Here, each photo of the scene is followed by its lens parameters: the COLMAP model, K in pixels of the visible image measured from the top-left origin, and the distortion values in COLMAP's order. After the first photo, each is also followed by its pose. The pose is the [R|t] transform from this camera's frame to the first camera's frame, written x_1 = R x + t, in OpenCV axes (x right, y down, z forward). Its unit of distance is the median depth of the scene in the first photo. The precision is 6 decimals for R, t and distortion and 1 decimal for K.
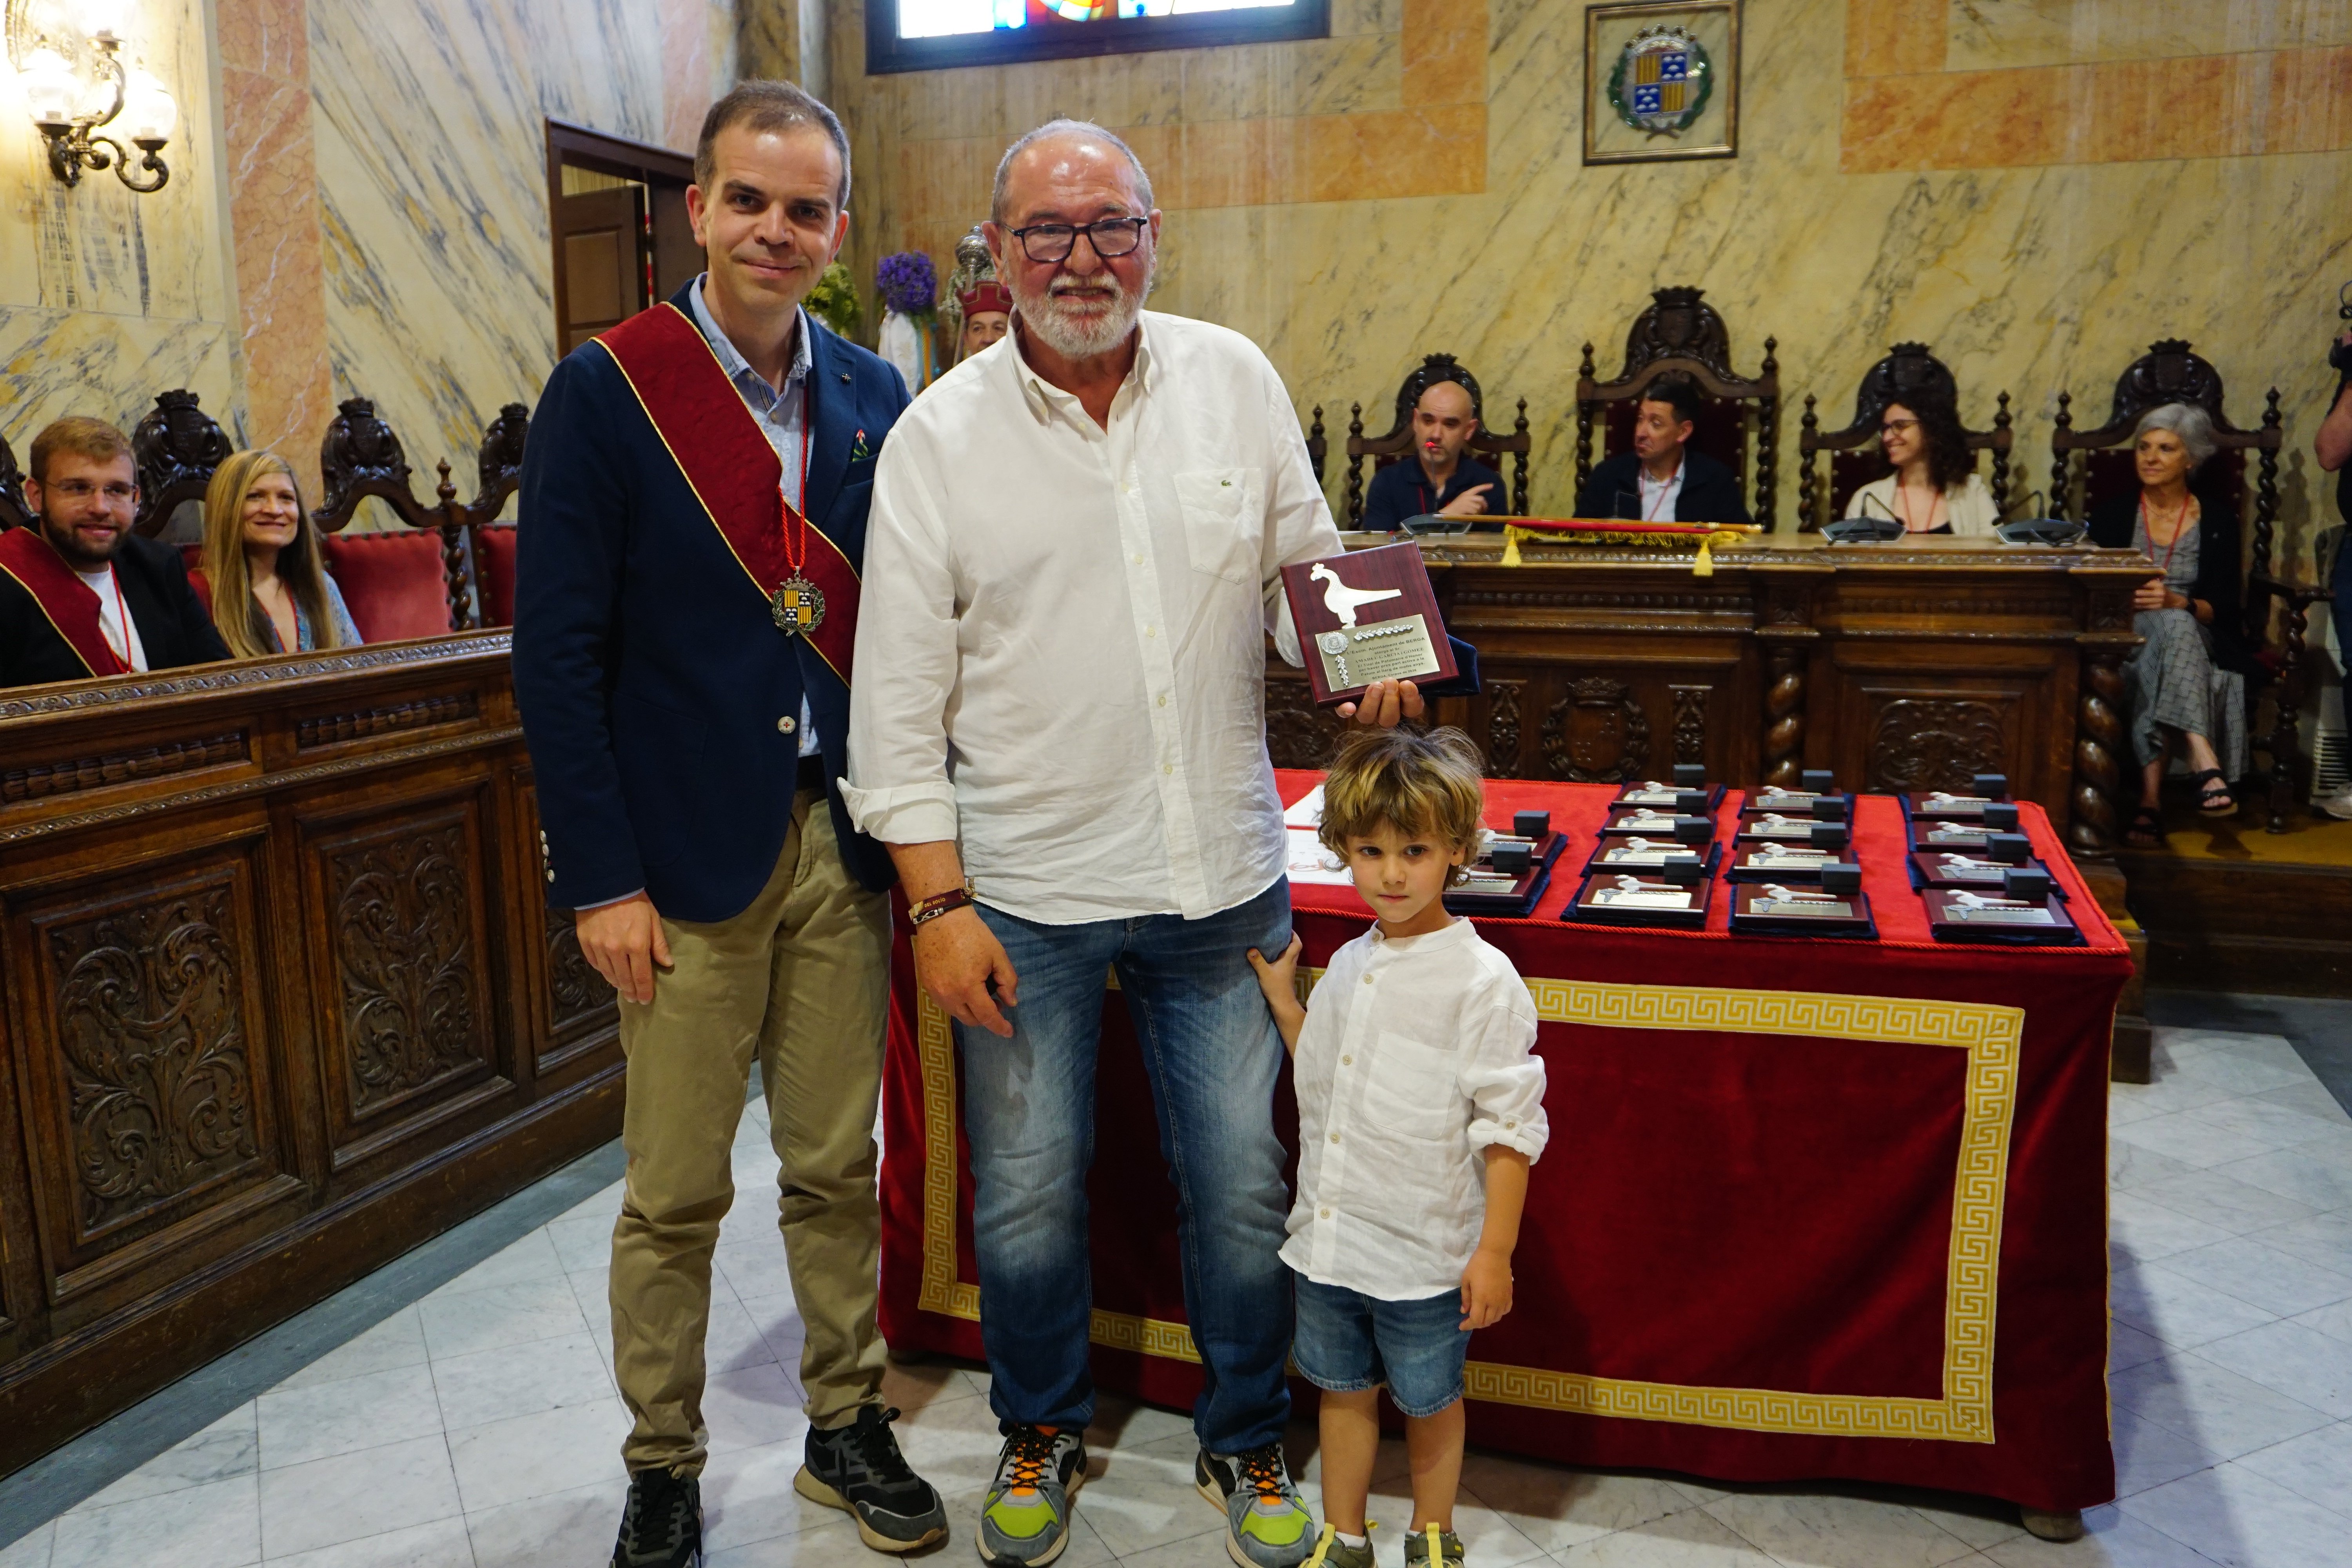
lens RADIAL K [[1900.8, 0, 1152.8], [0, 1900.8, 777.9], [0, 0, 1]] dist [-0.028114, 0.030564]
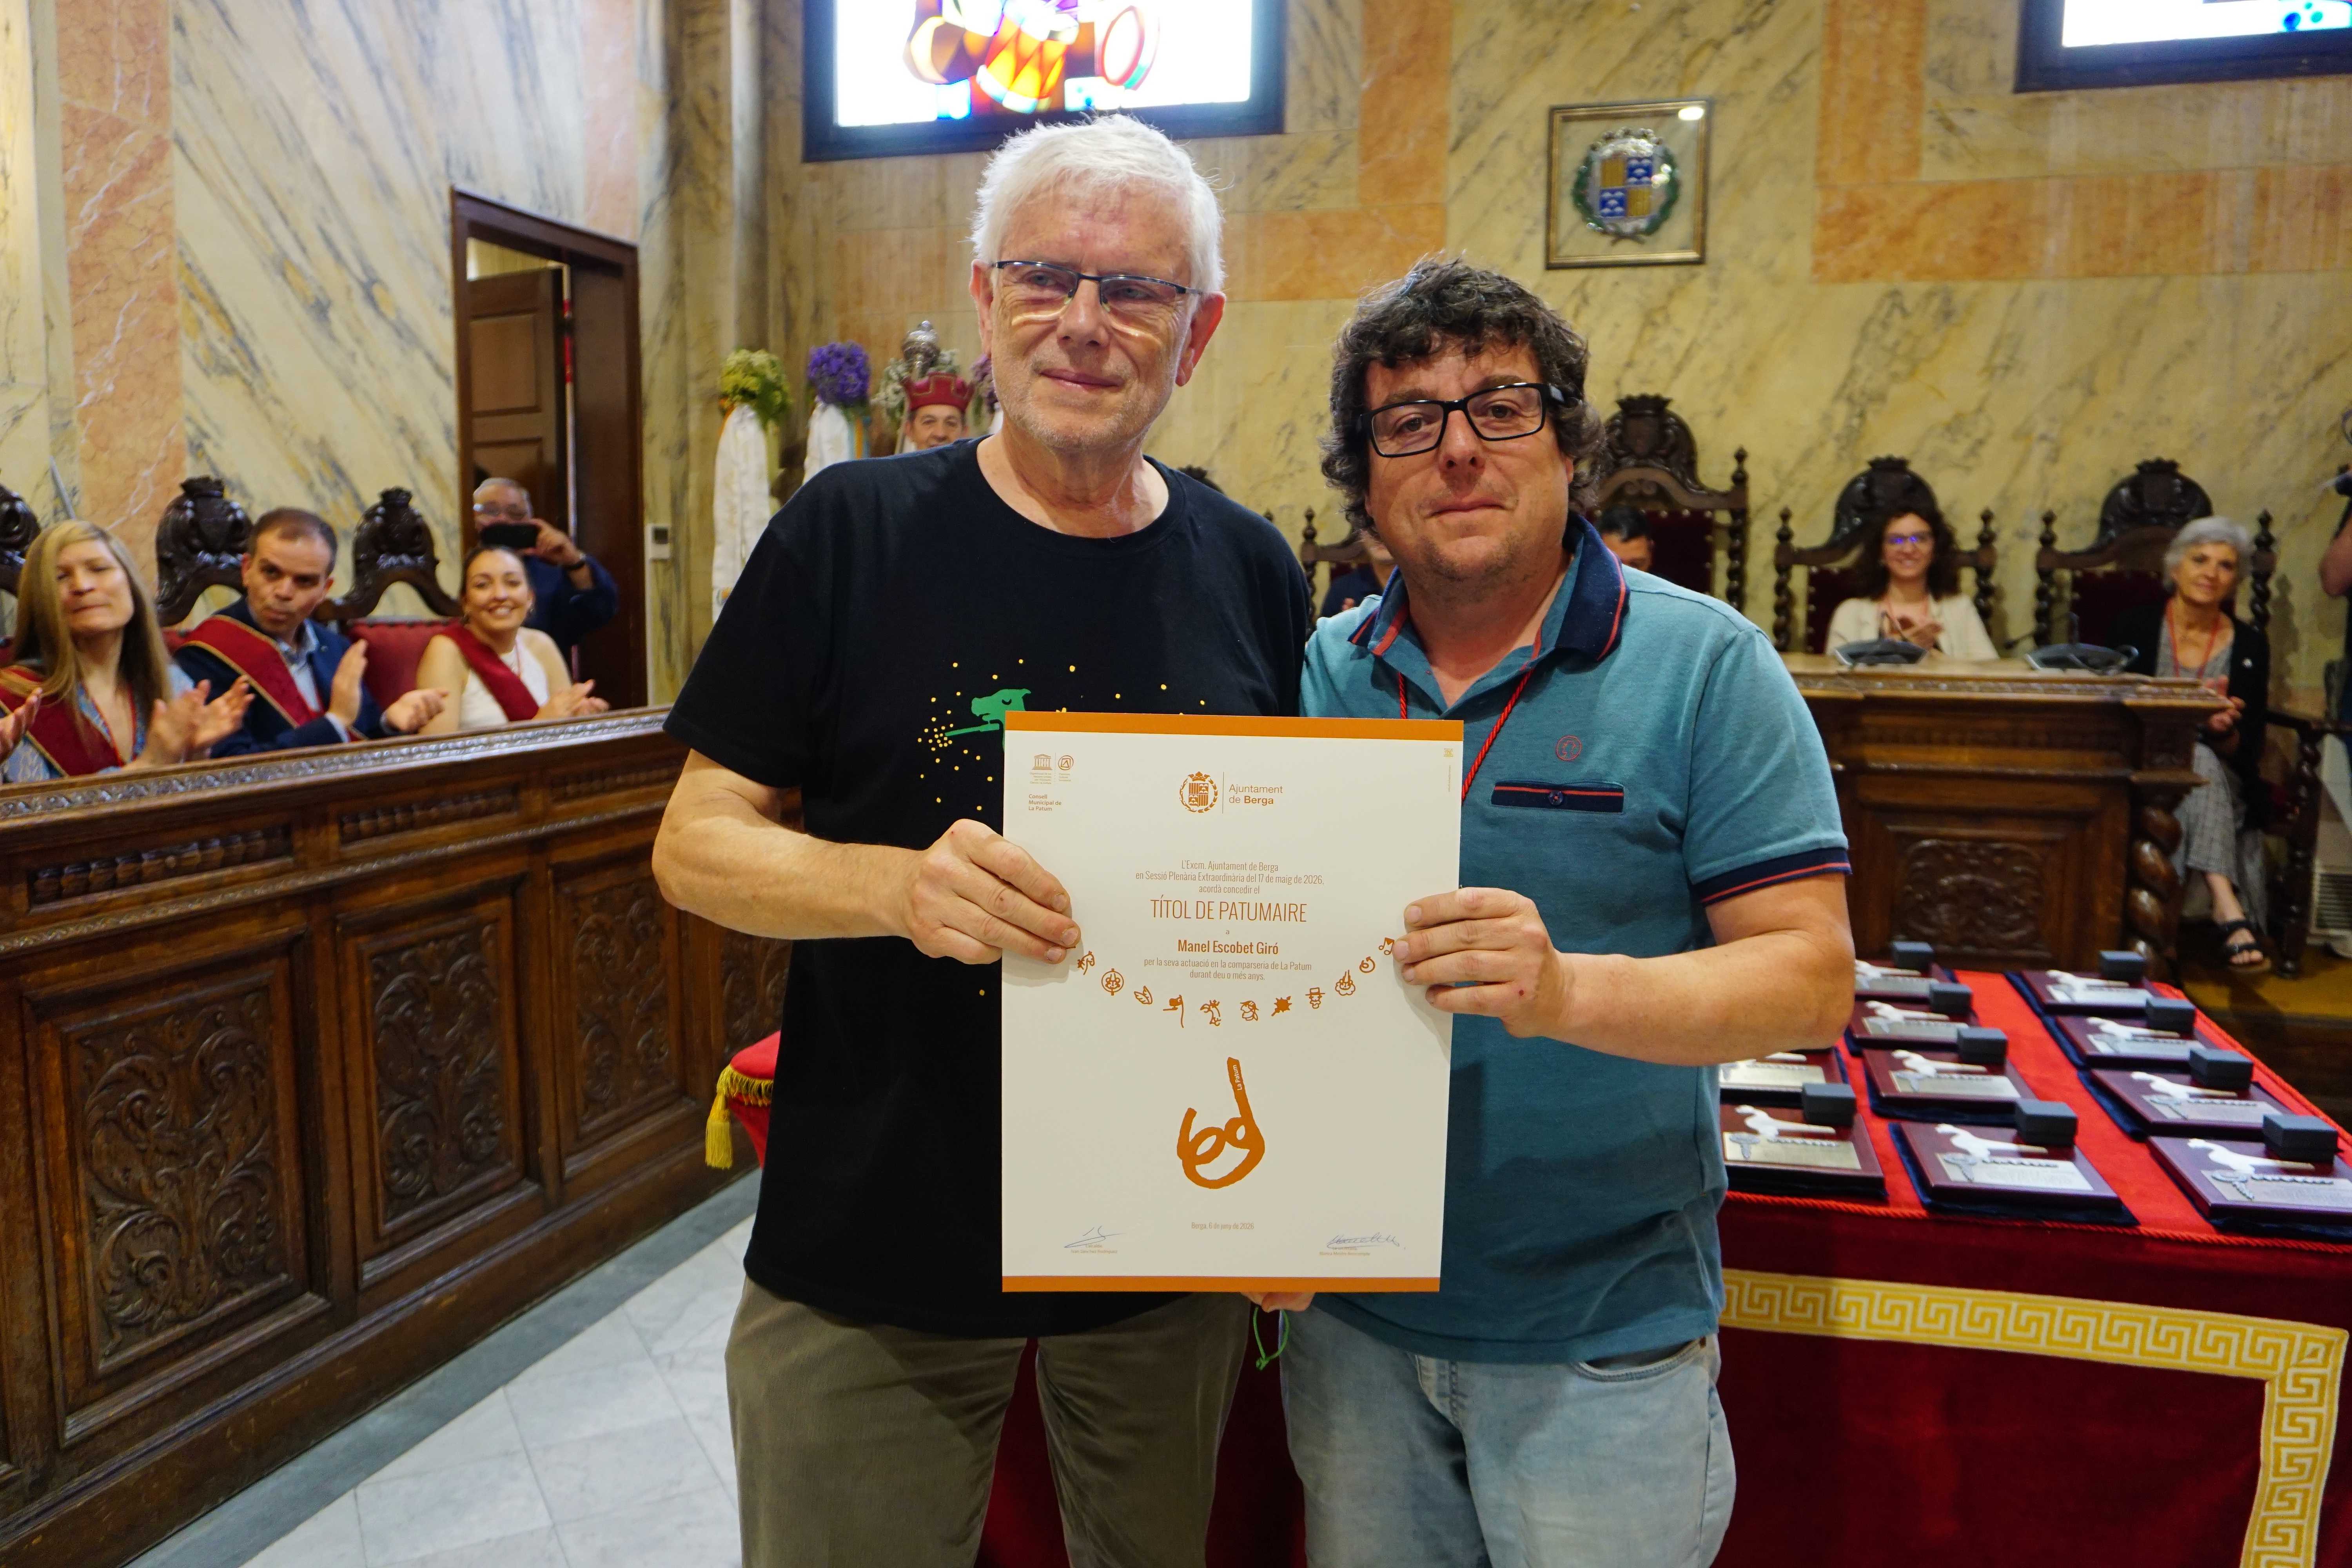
lens RADIAL K [[1768.4, 0, 1158.2], [0, 1768.4, 774.7], [0, 0, 1]] dist [-0.046755, 0.058466]
pose [[0.998721, 0.013123, 0.048824, -0.014169], [-0.010718, 0.998731, -0.049201, -0.024934], [-0.049408, 0.048615, 0.997595, 0.163129]]
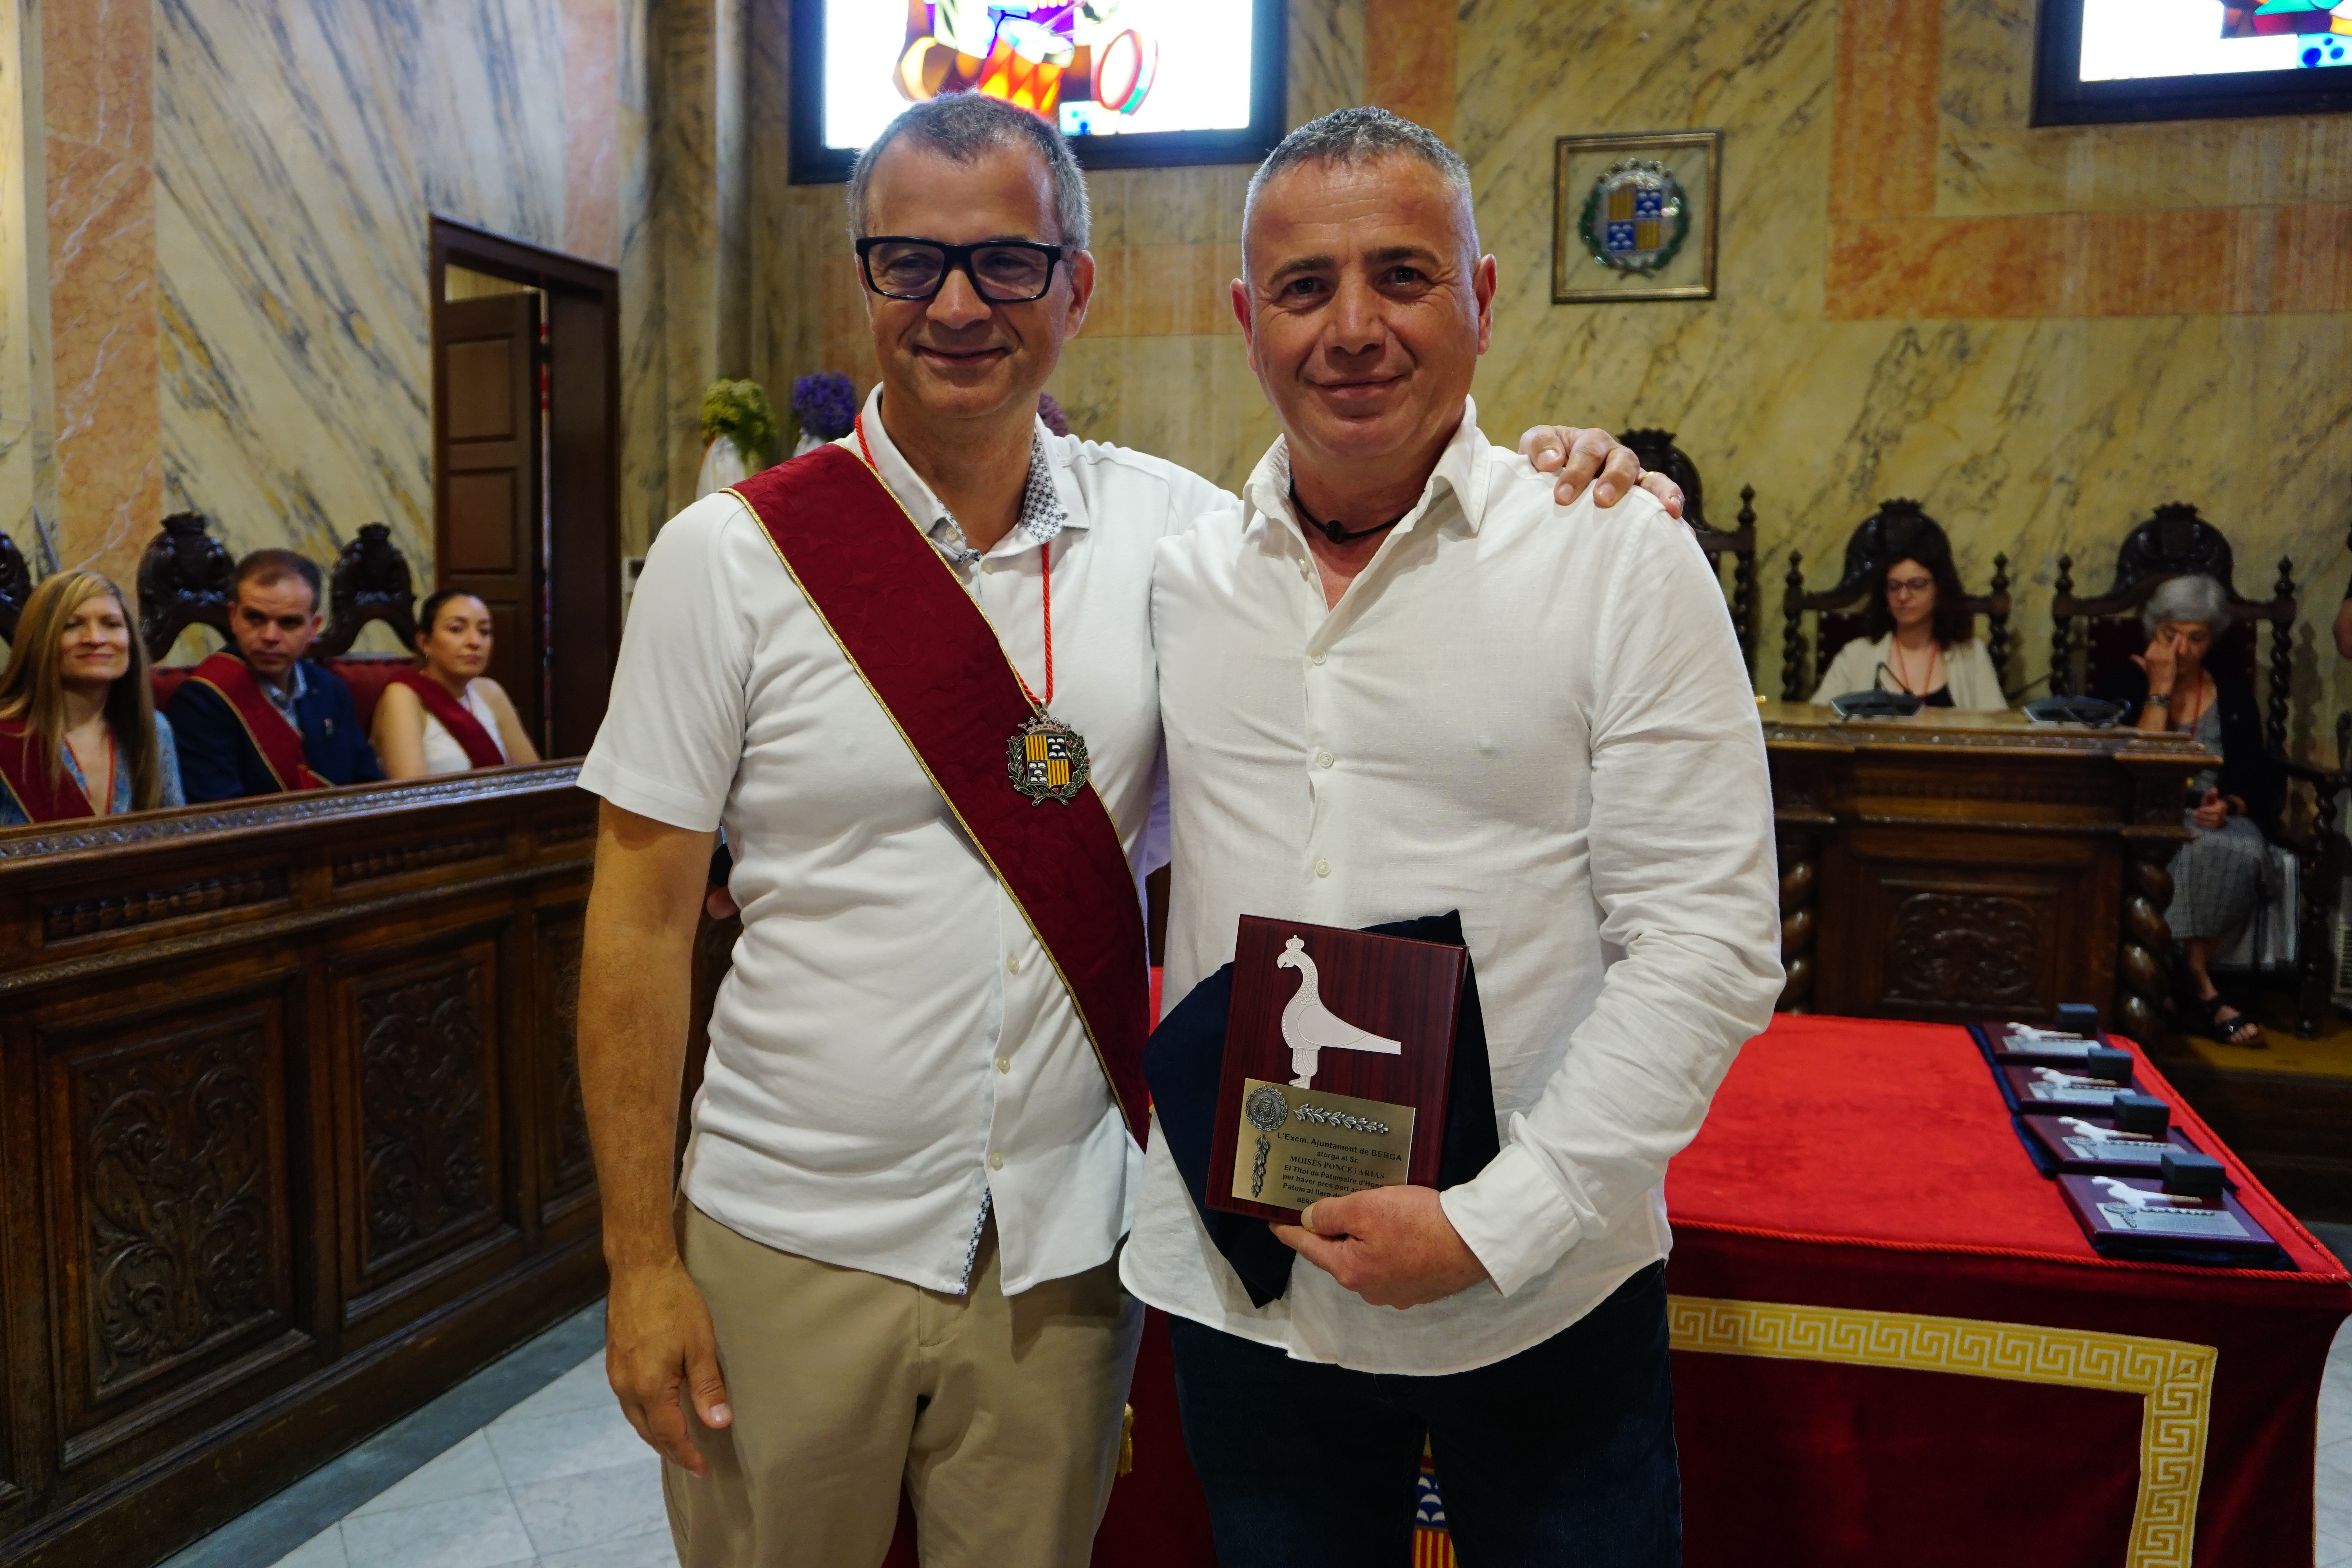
lens RADIAL K [[1916.2, 0, 1158.1], [0, 1916.2, 779.1], [0, 0, 1]] dist [-0.026316, 0.040835]
pose [[0.998649, 0.021747, 0.047197, -0.010139], [-0.018466, 0.997455, -0.068861, -0.024194], [-0.048574, 0.067896, 0.996509, 0.102496]]
